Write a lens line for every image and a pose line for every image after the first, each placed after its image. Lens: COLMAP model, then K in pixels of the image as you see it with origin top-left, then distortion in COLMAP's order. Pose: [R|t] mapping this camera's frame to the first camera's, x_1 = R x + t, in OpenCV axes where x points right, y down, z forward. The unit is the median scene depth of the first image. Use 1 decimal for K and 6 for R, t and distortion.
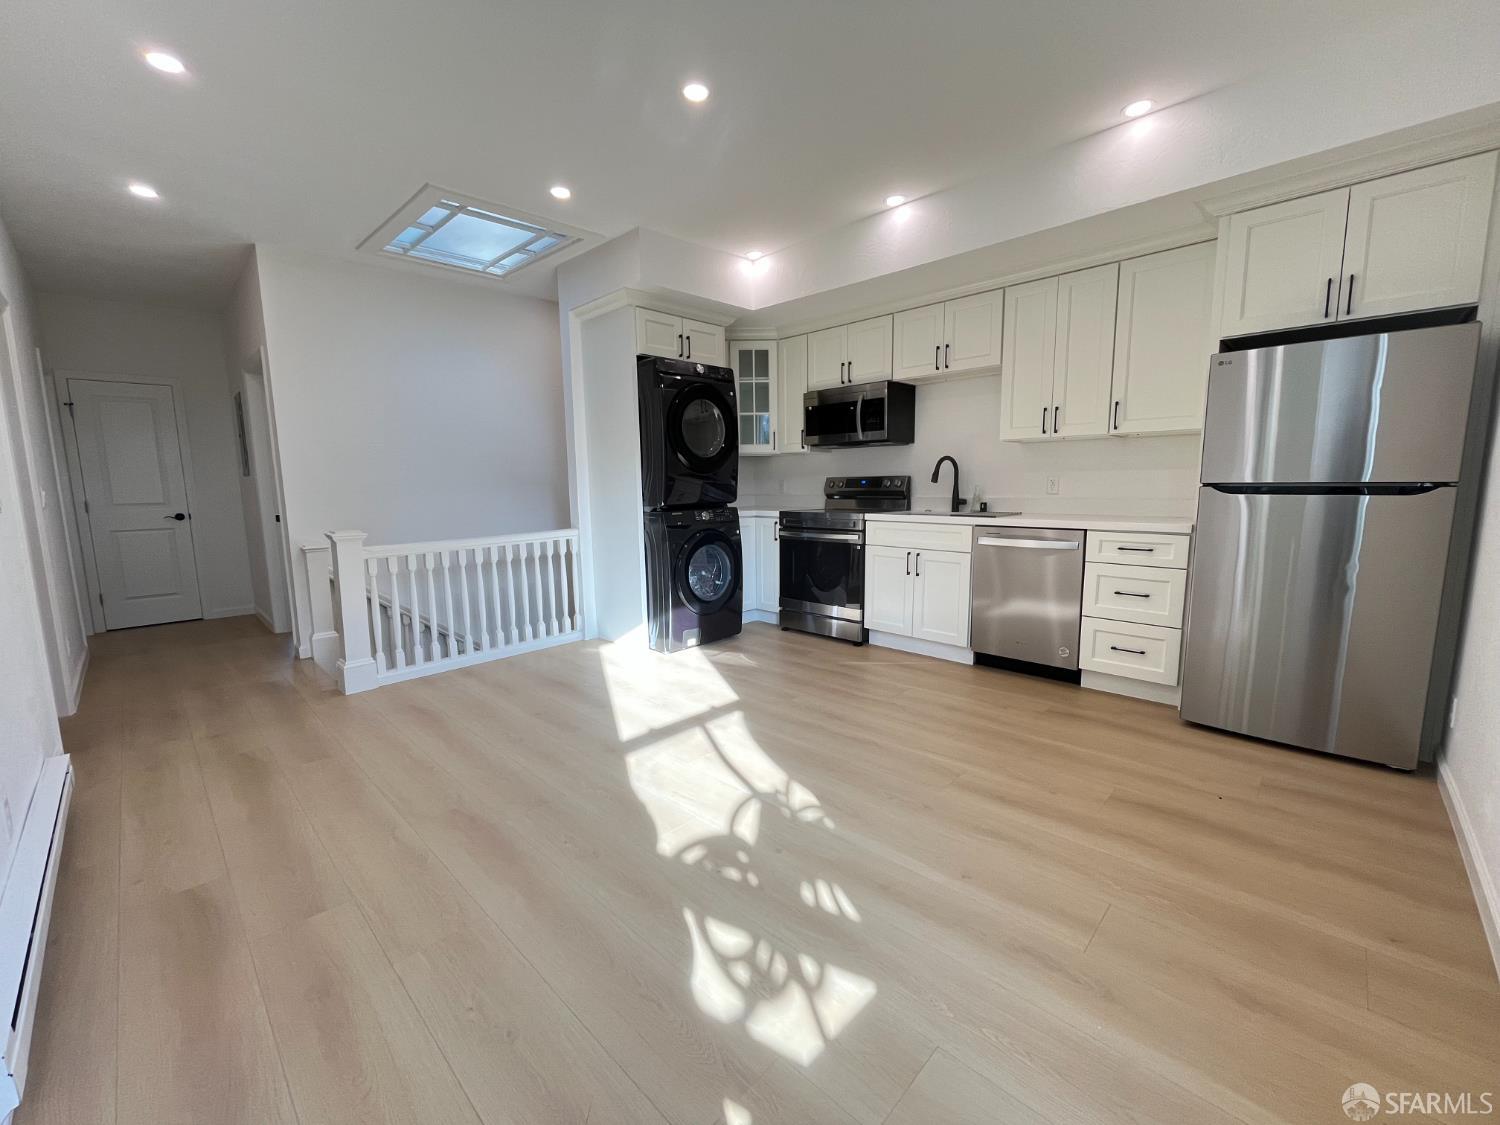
lens RADIAL K [[609.9, 0, 753.7], [0, 609.9, 561.7], [0, 0, 1]] dist [0.015583, -0.000061]
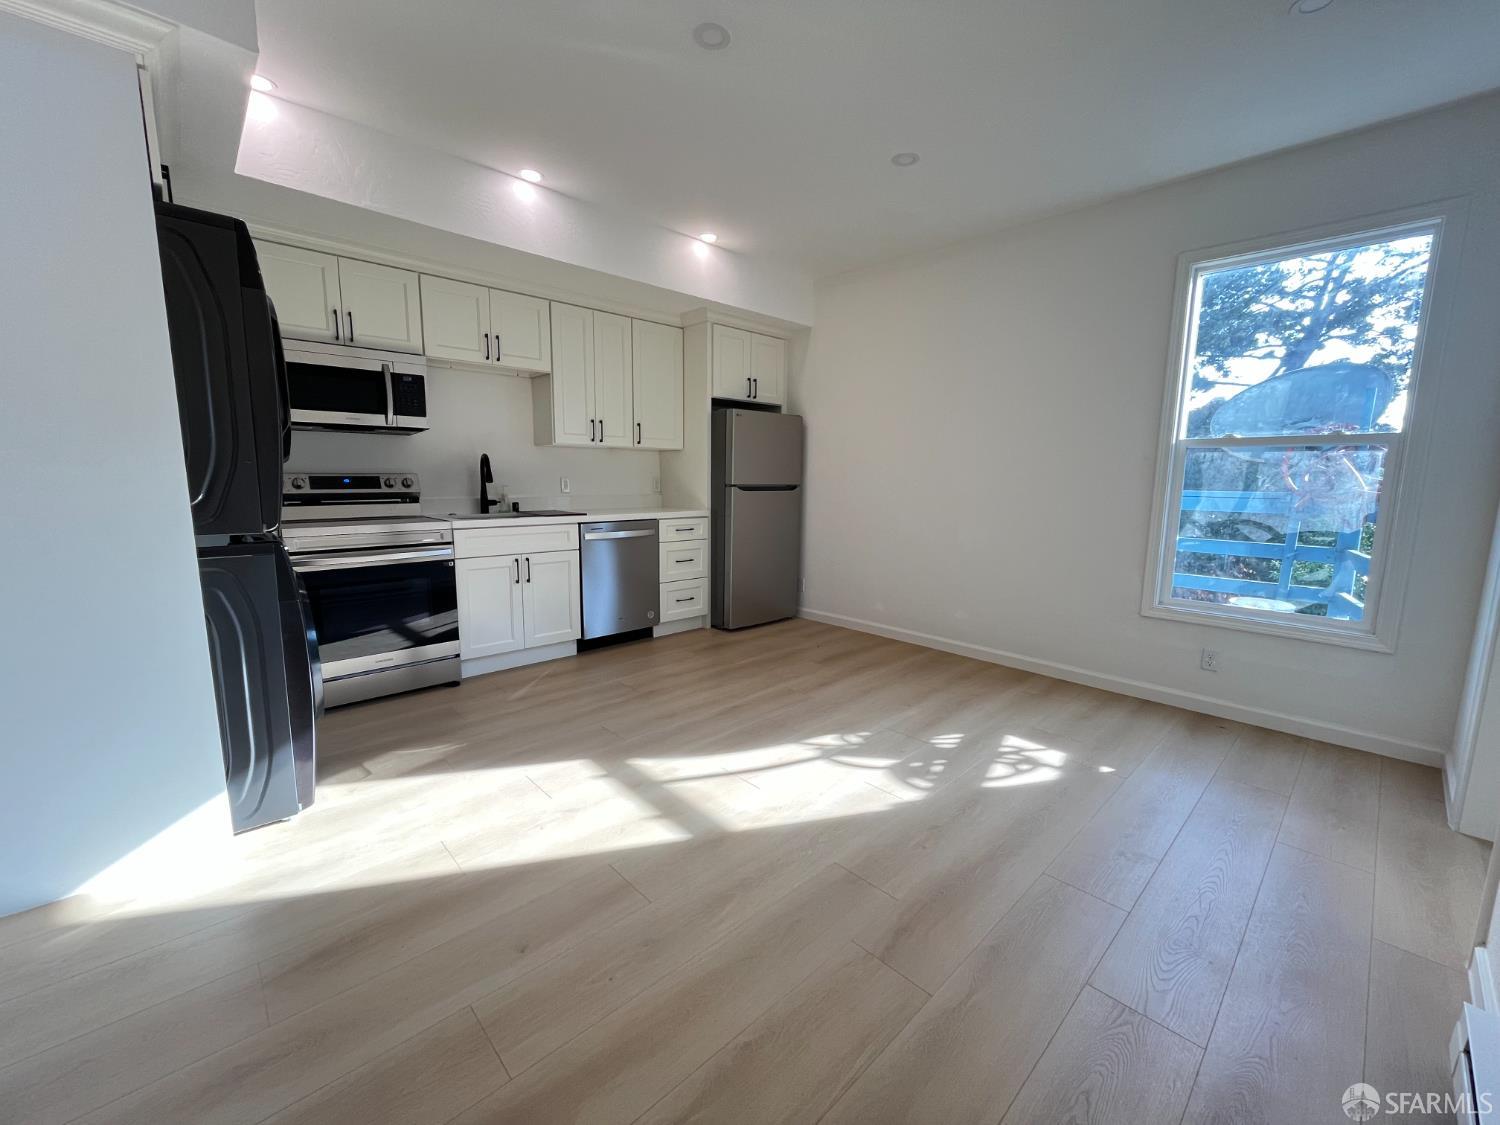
lens RADIAL K [[603.7, 0, 753.4], [0, 603.7, 564.3], [0, 0, 1]] dist [-0.000782, -0.000015]
pose [[0.048996, -0.136185, 0.989471, -0.590125], [0.118595, 0.984446, 0.129621, -0.077926], [-0.991733, 0.110996, 0.064385, 0.554390]]
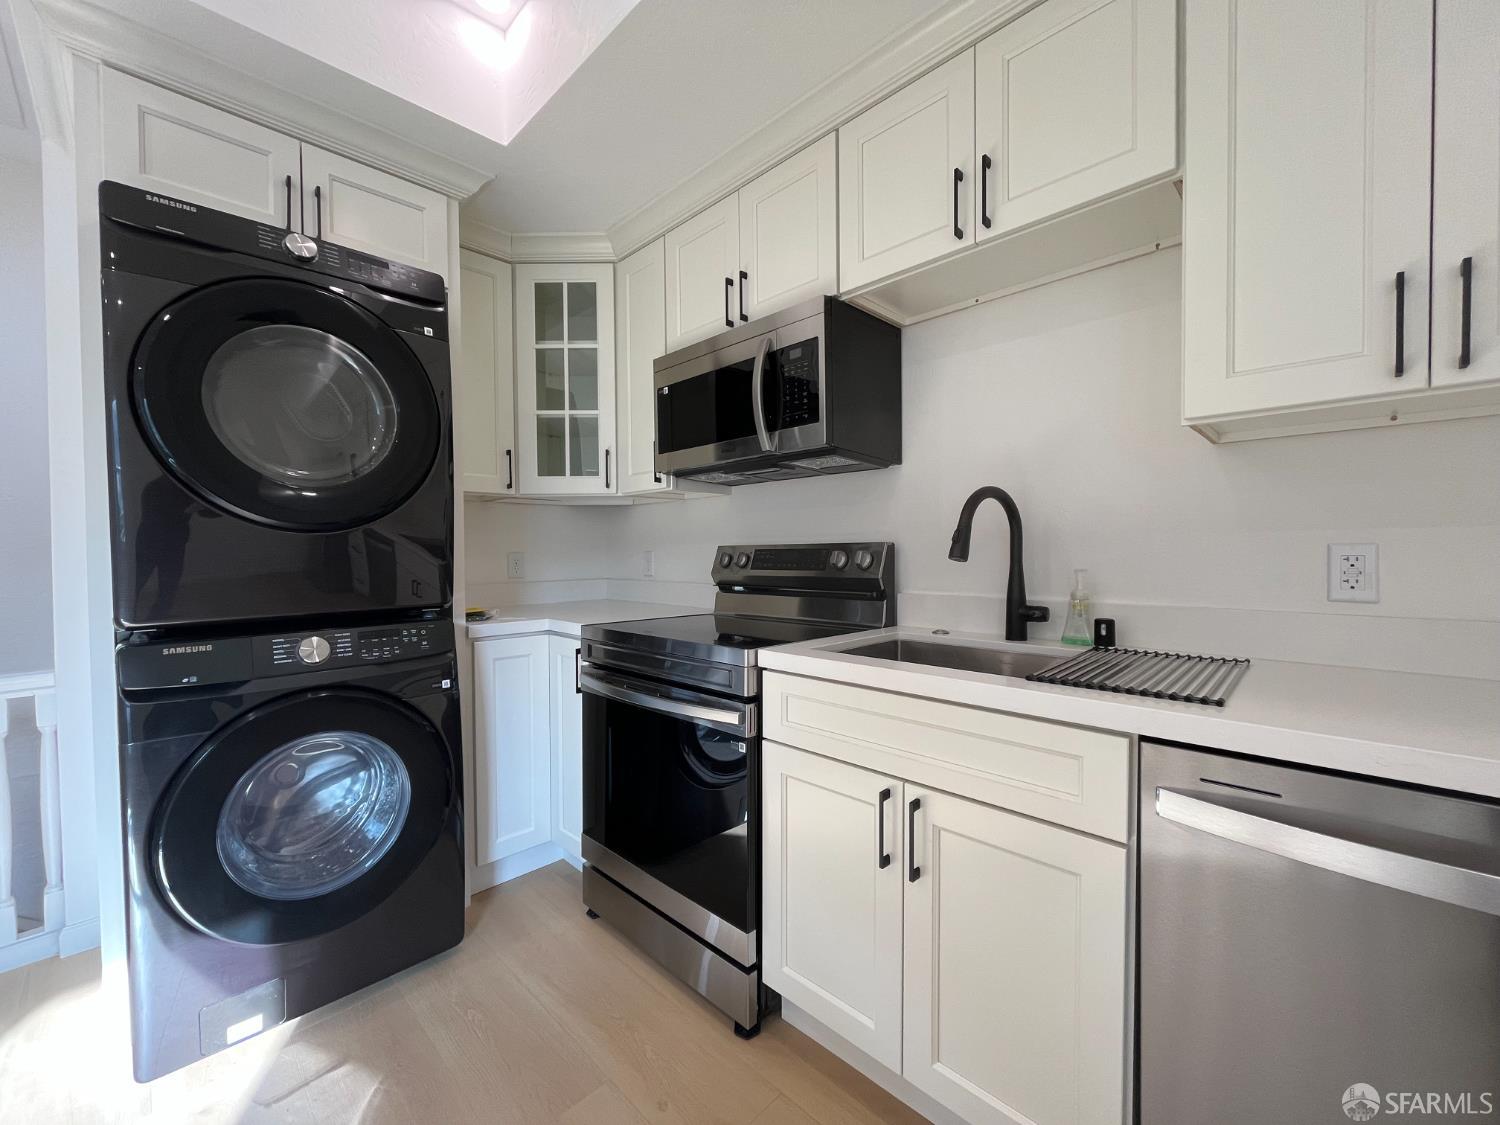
lens RADIAL K [[603.7, 0, 753.4], [0, 603.7, 564.3], [0, 0, 1]] dist [-0.000782, -0.000015]
pose [[0.999961, 0.005540, -0.006888, 0.179287], [-0.006274, 0.993745, -0.111497, -0.087701], [0.006228, 0.111536, 0.993741, 0.650809]]
